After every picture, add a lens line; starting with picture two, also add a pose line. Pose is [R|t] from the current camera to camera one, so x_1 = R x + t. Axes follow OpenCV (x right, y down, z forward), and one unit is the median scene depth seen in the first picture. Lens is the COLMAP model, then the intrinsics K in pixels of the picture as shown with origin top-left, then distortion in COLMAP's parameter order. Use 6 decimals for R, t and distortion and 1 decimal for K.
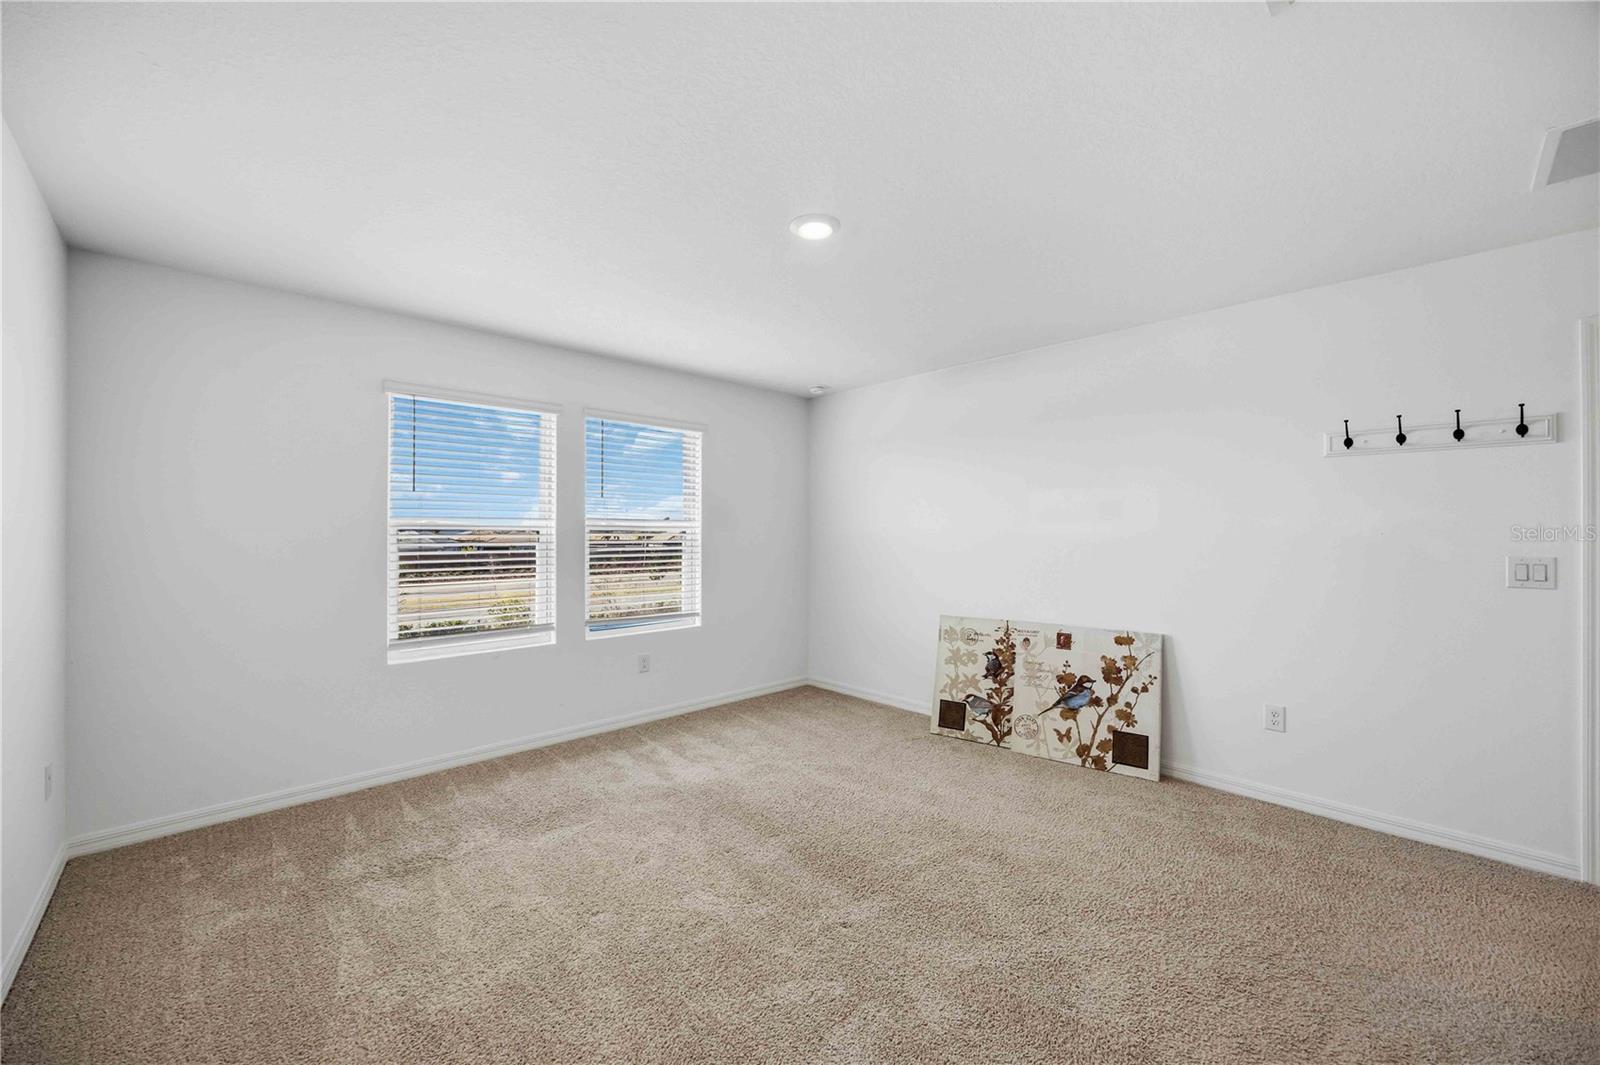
lens RADIAL K [[615.3, 0, 797.1], [0, 615.3, 536.1], [0, 0, 1]] dist [-0.001717, 0.000042]
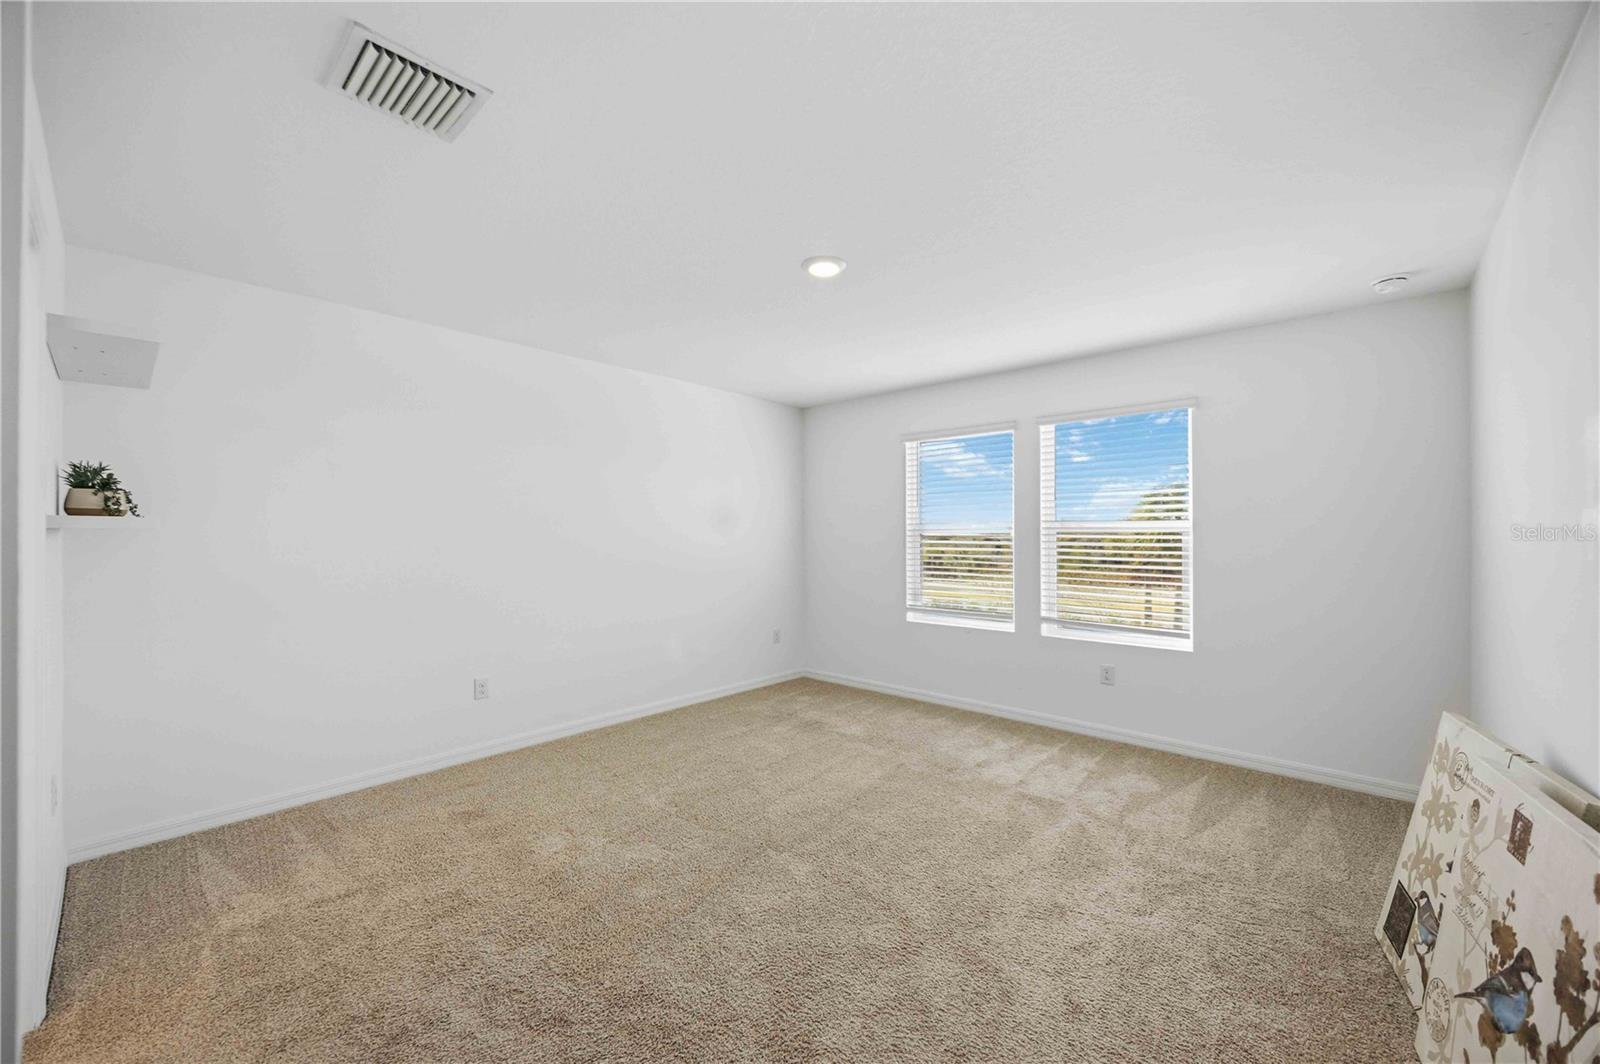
lens RADIAL K [[615.3, 0, 797.1], [0, 615.3, 535.6], [0, 0, 1]] dist [-0.001717, 0.000042]
pose [[0.082214, 0.005952, -0.996597, 0.749377], [0.000523, 0.999982, 0.006015, -0.011013], [0.996615, -0.001015, 0.082209, 0.537423]]
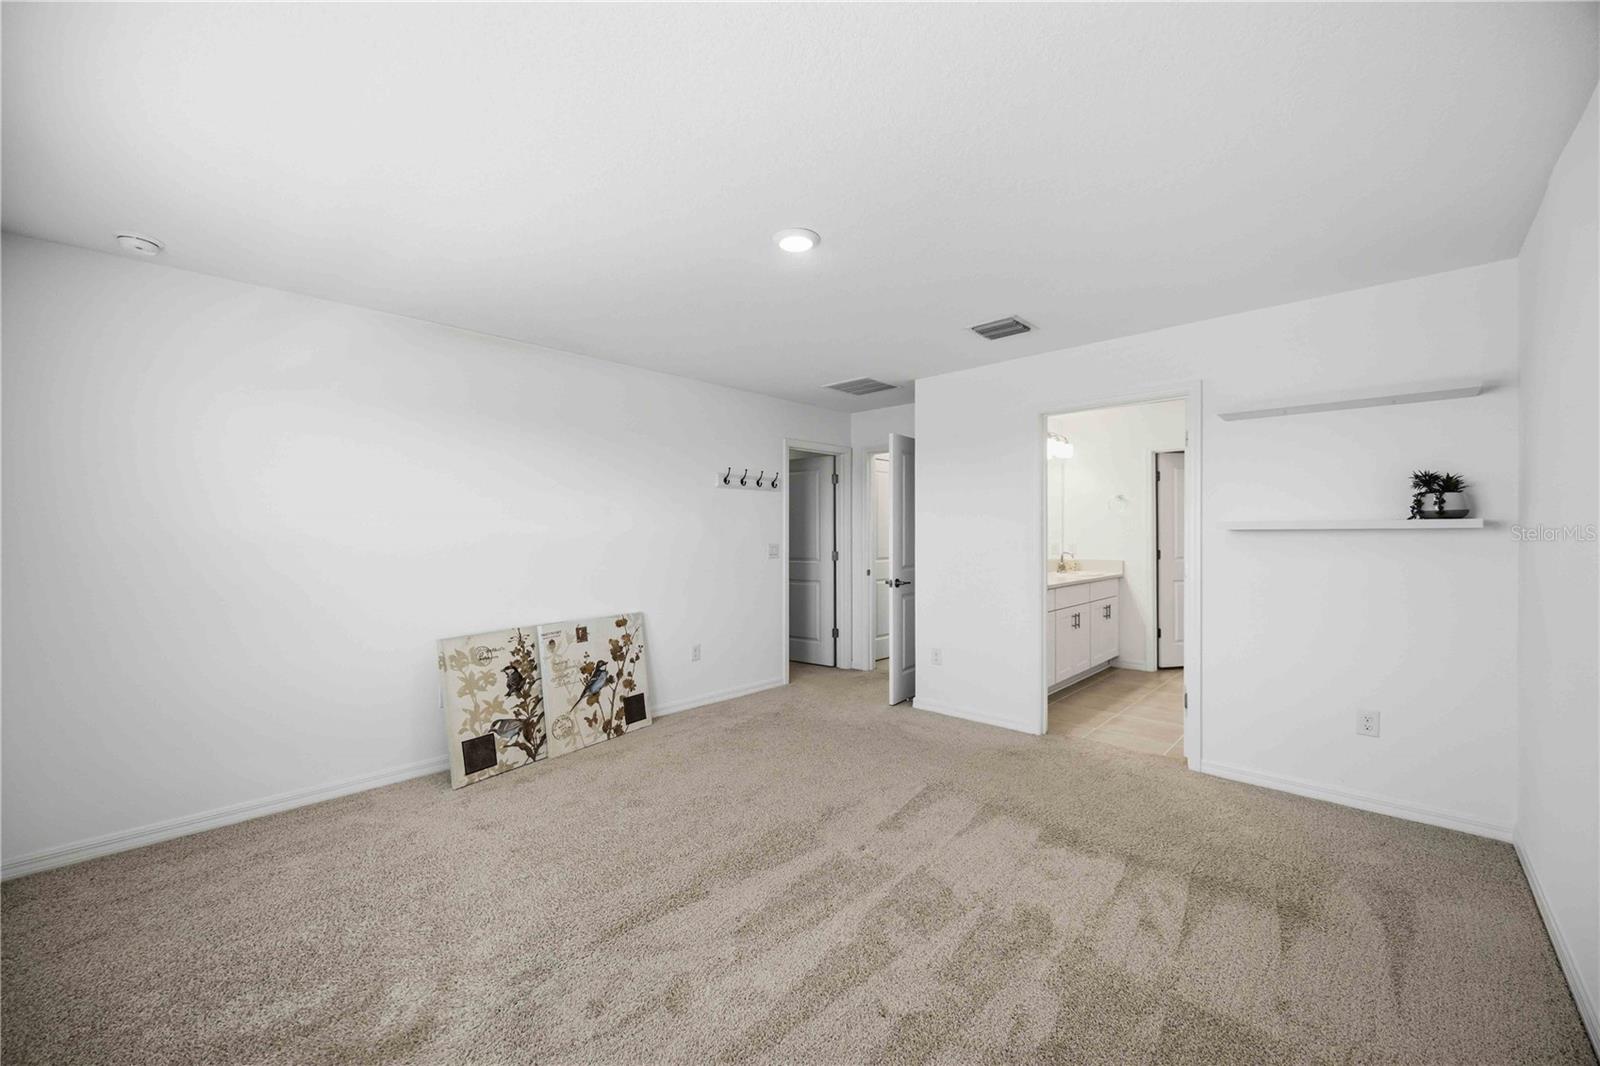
lens RADIAL K [[615.3, 0, 797.1], [0, 615.3, 536.6], [0, 0, 1]] dist [-0.001717, 0.000042]
pose [[-0.034080, -0.007394, 0.999392, -0.641643], [0.007967, 0.999939, 0.007669, -0.005300], [-0.999387, 0.008223, -0.034019, 0.651051]]
